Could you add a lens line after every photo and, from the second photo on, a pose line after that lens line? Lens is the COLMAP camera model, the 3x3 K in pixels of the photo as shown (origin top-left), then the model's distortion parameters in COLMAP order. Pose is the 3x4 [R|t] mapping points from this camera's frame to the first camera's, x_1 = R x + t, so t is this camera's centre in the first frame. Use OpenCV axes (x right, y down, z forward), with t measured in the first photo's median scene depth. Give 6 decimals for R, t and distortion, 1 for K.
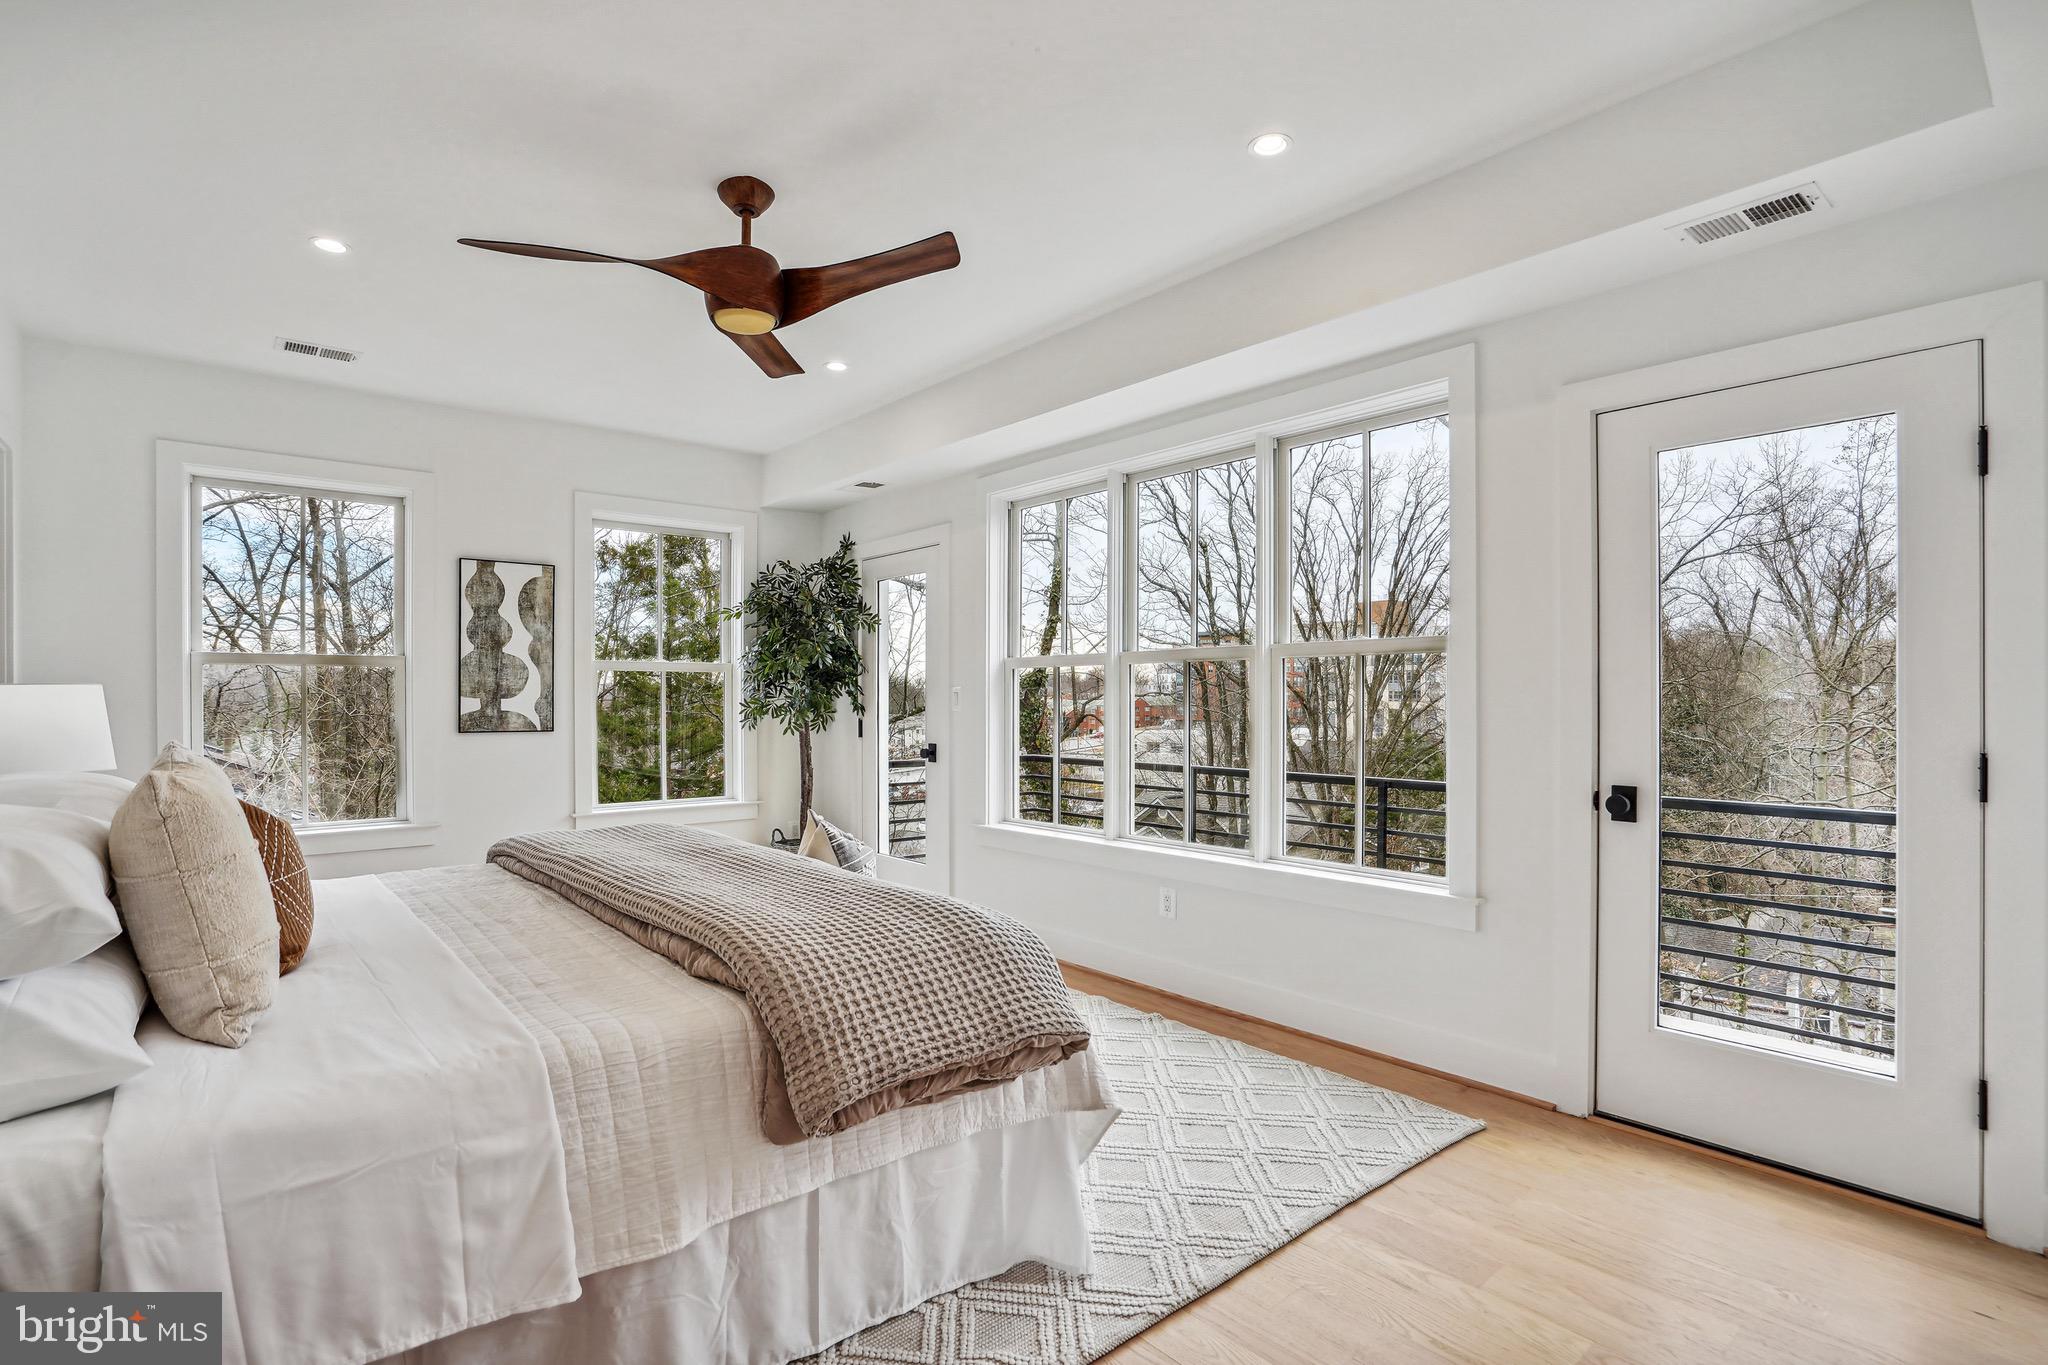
lens RADIAL K [[985.1, 0, 1024.9], [0, 985.1, 699.4], [0, 0, 1]] dist [0.000743, -0.000215]
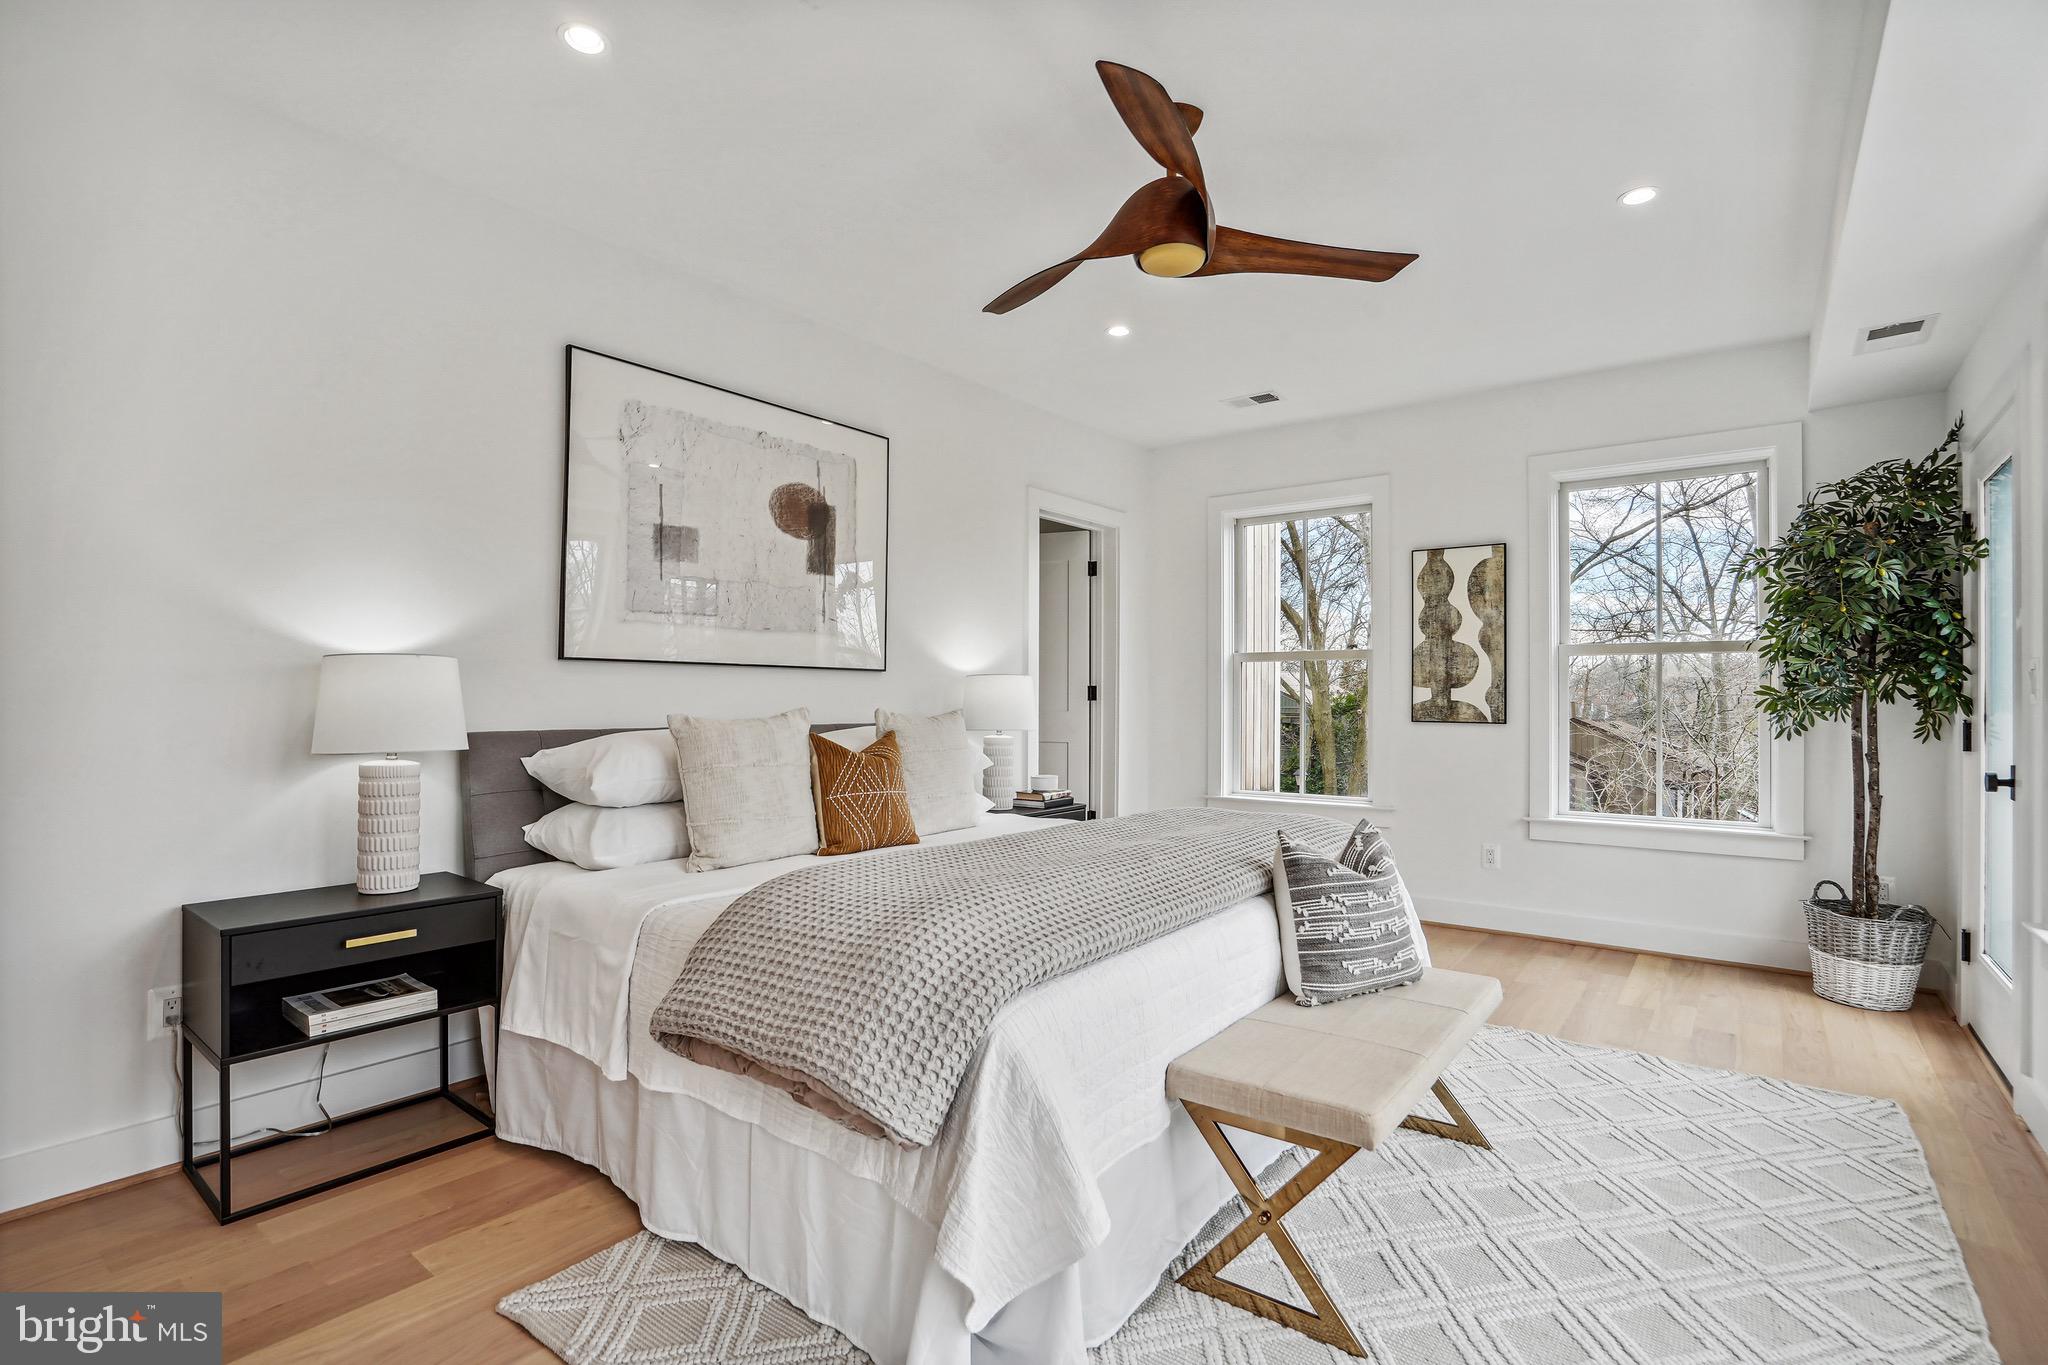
lens RADIAL K [[985.1, 0, 1024.9], [0, 985.1, 699.4], [0, 0, 1]] dist [0.000743, -0.000215]
pose [[0.249278, 0.002278, -0.968429, 0.308630], [-0.008162, 0.999967, 0.000251, 0.013501], [0.968398, 0.007842, 0.249288, 0.346923]]
